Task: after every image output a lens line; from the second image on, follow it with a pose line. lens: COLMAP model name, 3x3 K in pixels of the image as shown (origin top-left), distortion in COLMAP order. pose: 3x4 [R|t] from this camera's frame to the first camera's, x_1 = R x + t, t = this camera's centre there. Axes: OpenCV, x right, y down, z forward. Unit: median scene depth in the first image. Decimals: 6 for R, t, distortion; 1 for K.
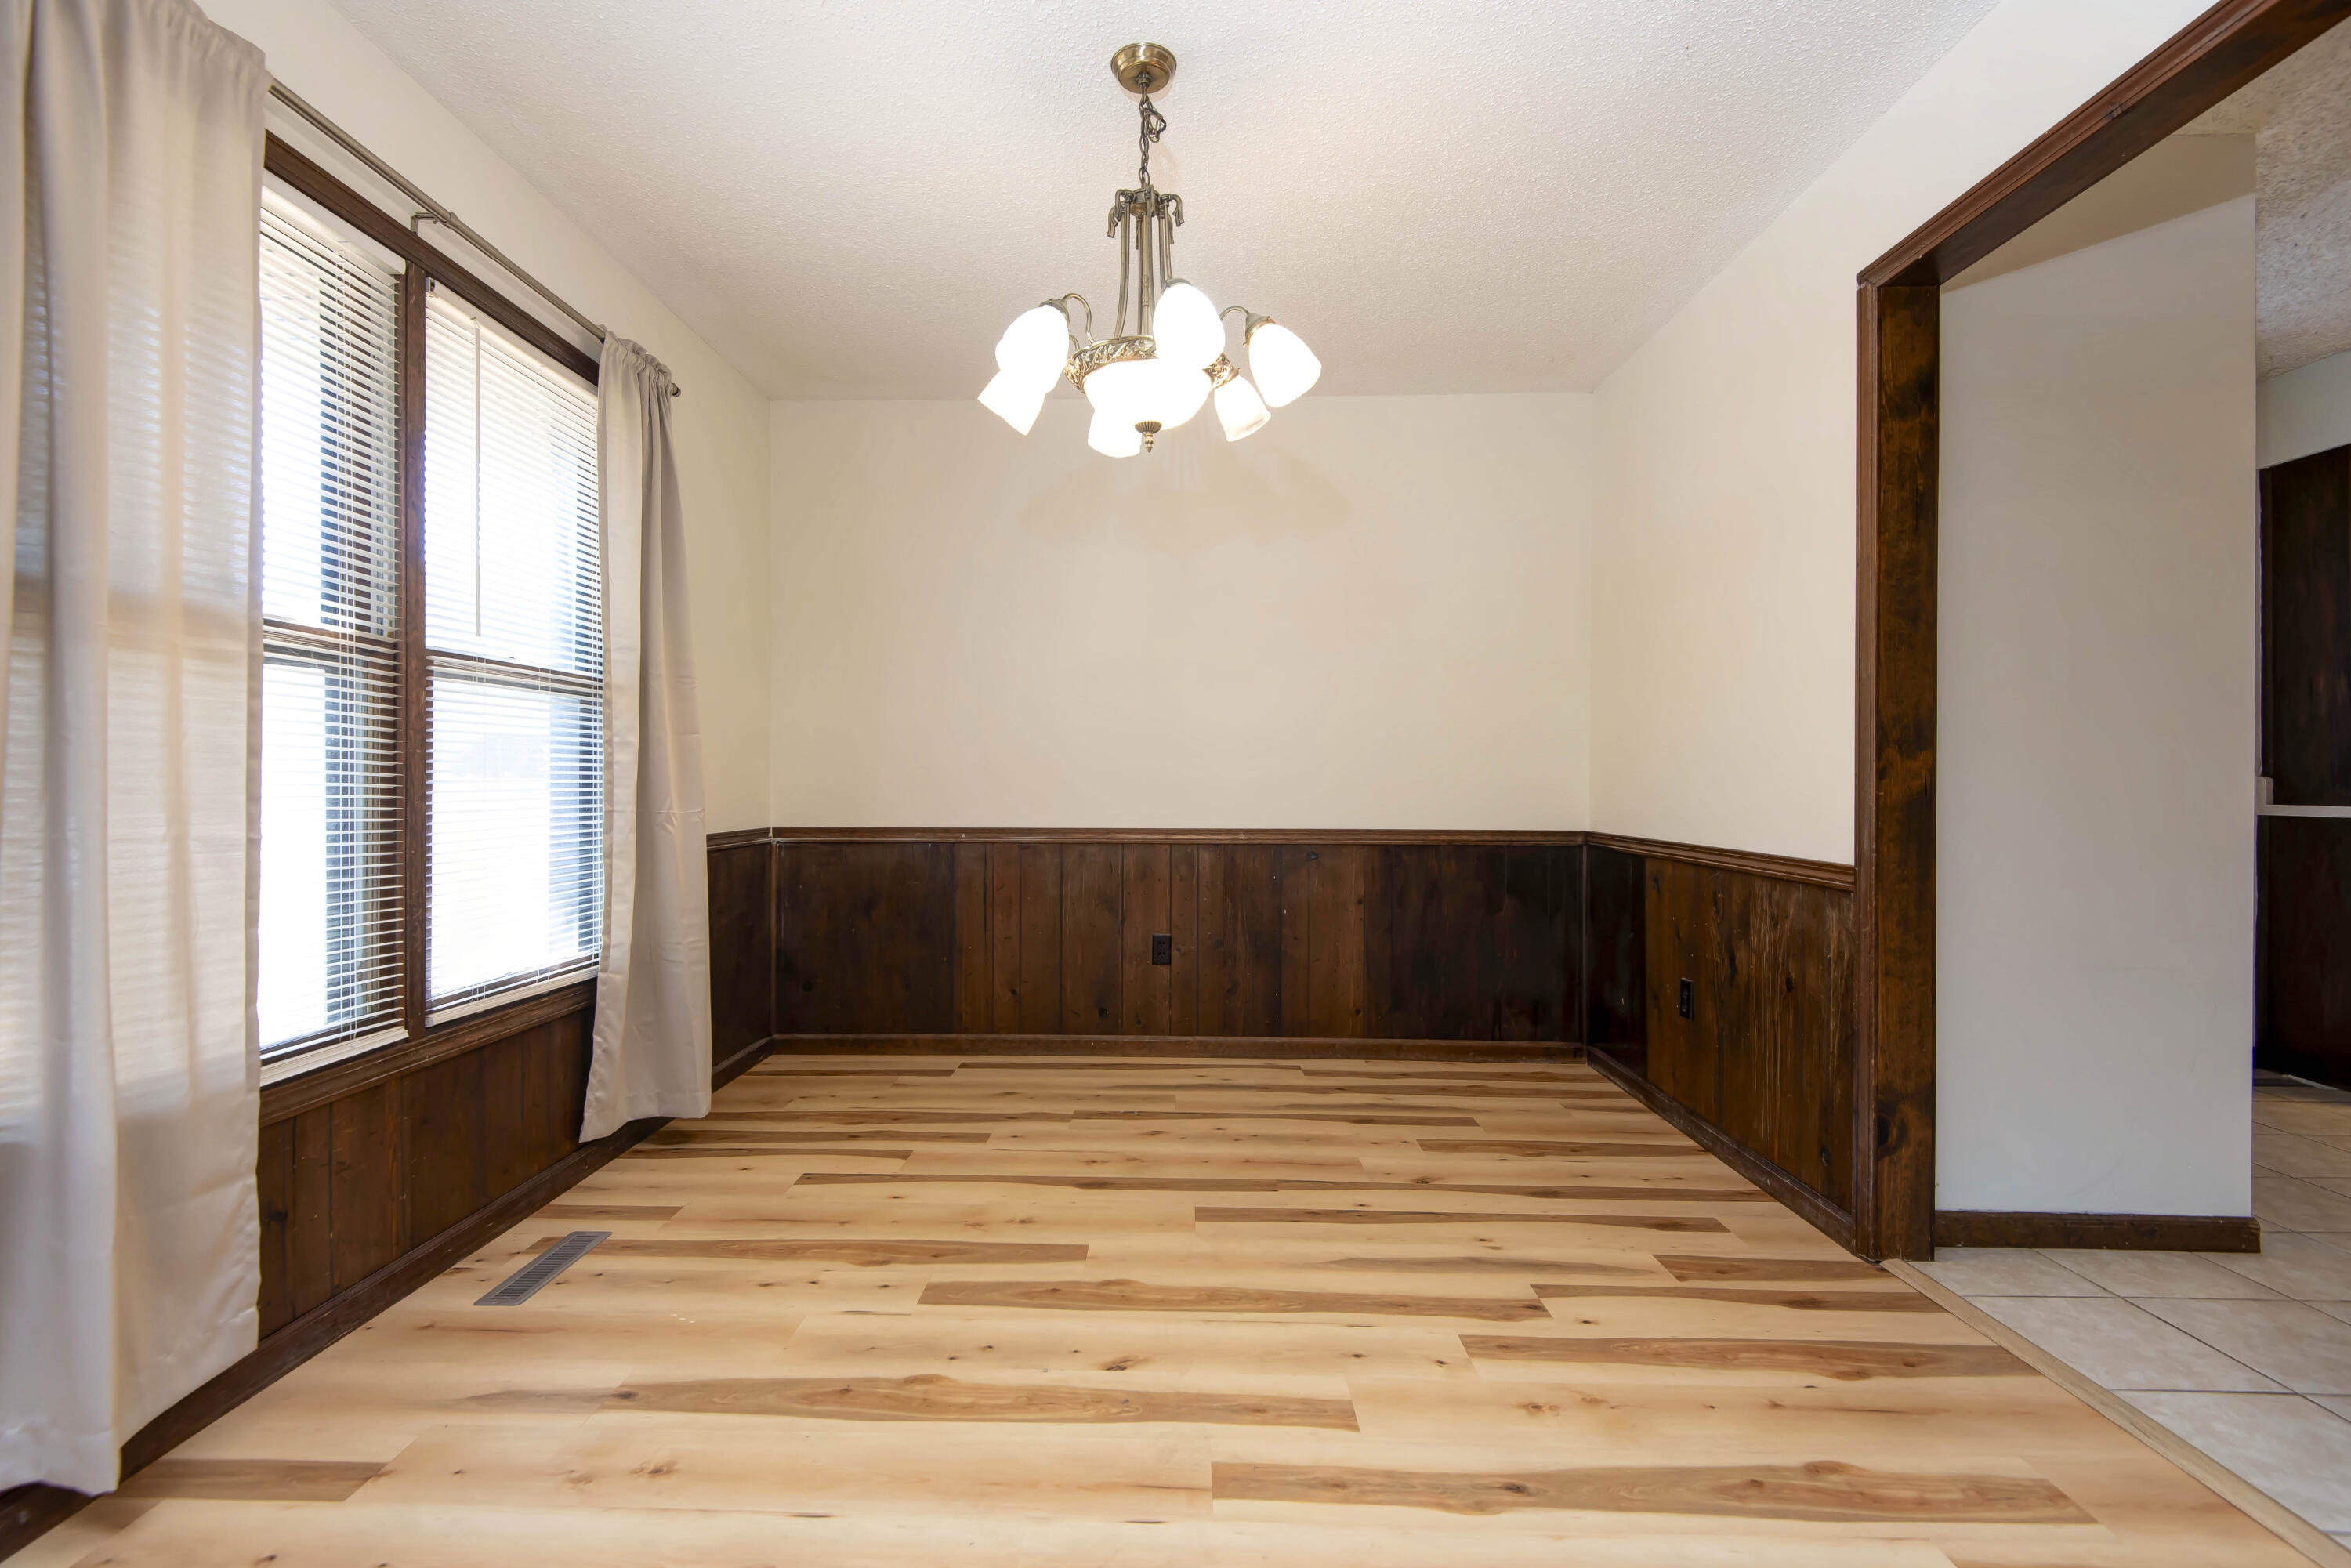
lens RADIAL K [[1059.3, 0, 1144.1], [0, 1059.3, 785.0], [0, 0, 1]] dist [0.030051, -0.020916]
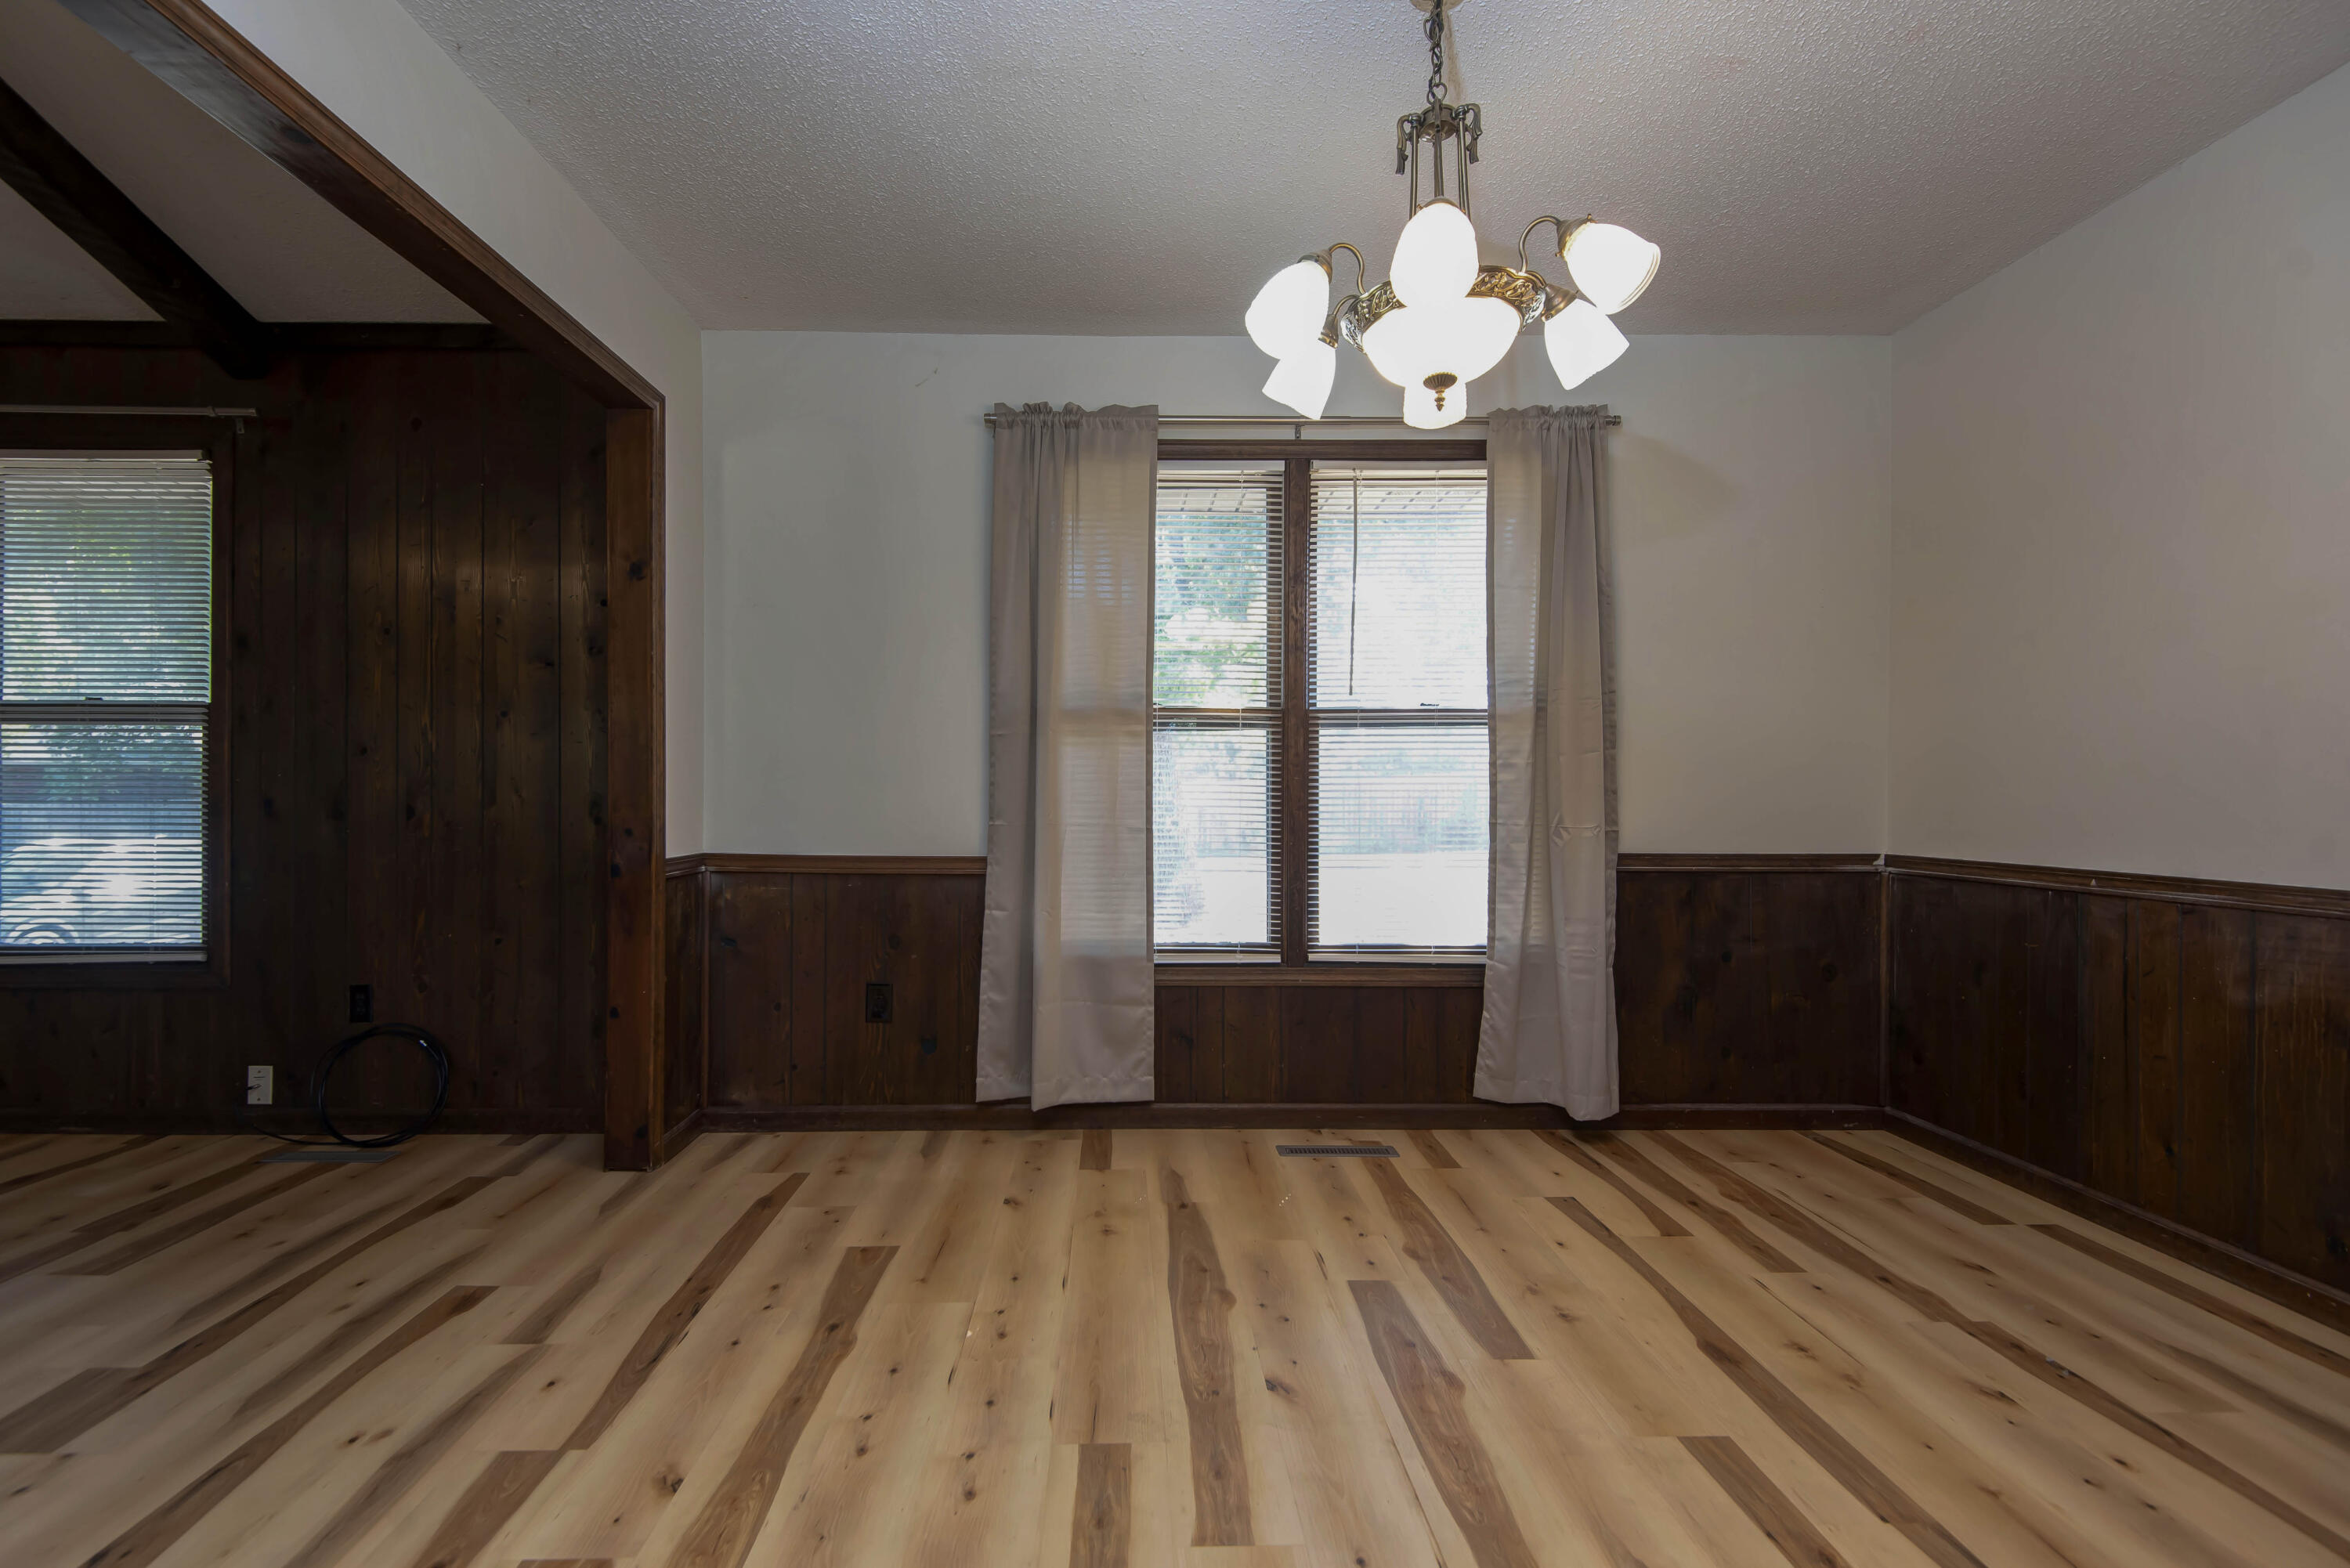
lens RADIAL K [[1058.8, 0, 1143.6], [0, 1058.8, 785.0], [0, 0, 1]] dist [0.030051, -0.020916]
pose [[0.051436, -0.014122, -0.998576, 0.680860], [-0.004804, 0.999885, -0.014388, 0.001109], [0.998665, 0.005537, 0.051362, 0.581252]]
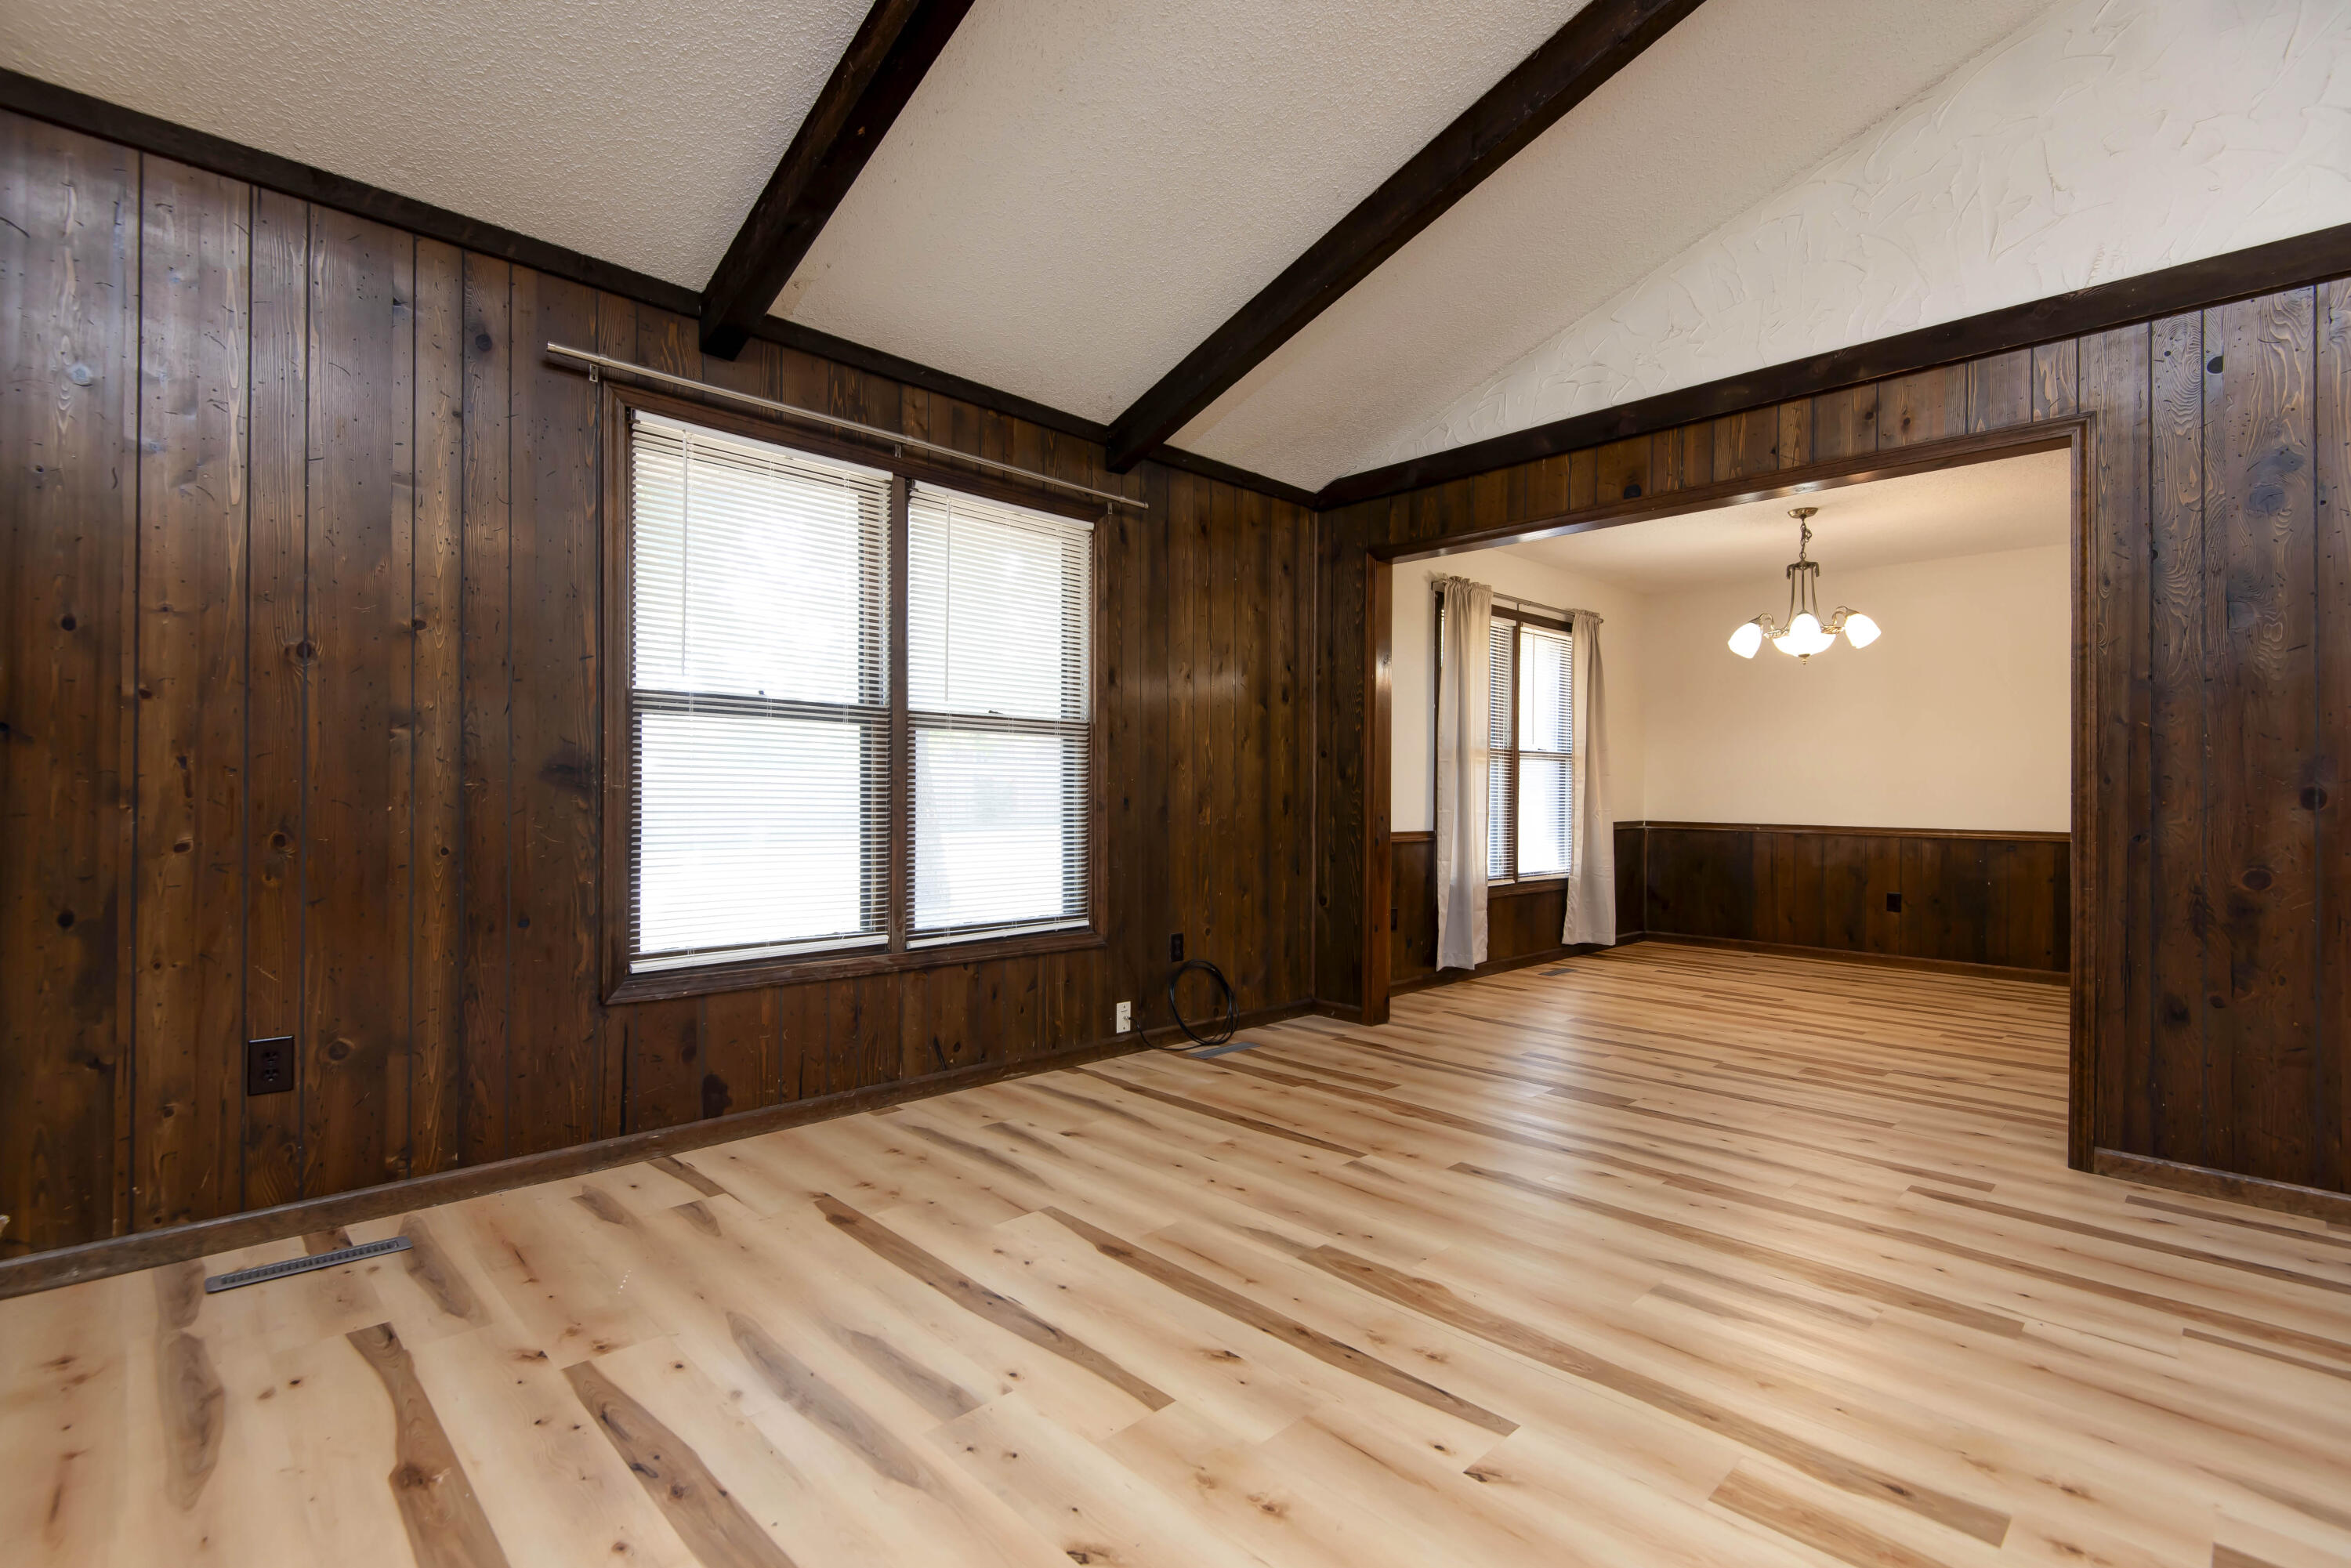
lens RADIAL K [[1059.3, 0, 1144.1], [0, 1059.3, 785.0], [0, 0, 1]] dist [0.030051, -0.020916]
pose [[0.710108, -0.000599, -0.704092, 0.534309], [-0.008369, 0.999922, -0.009291, 0.000525], [0.704043, 0.012490, 0.710048, -1.479701]]
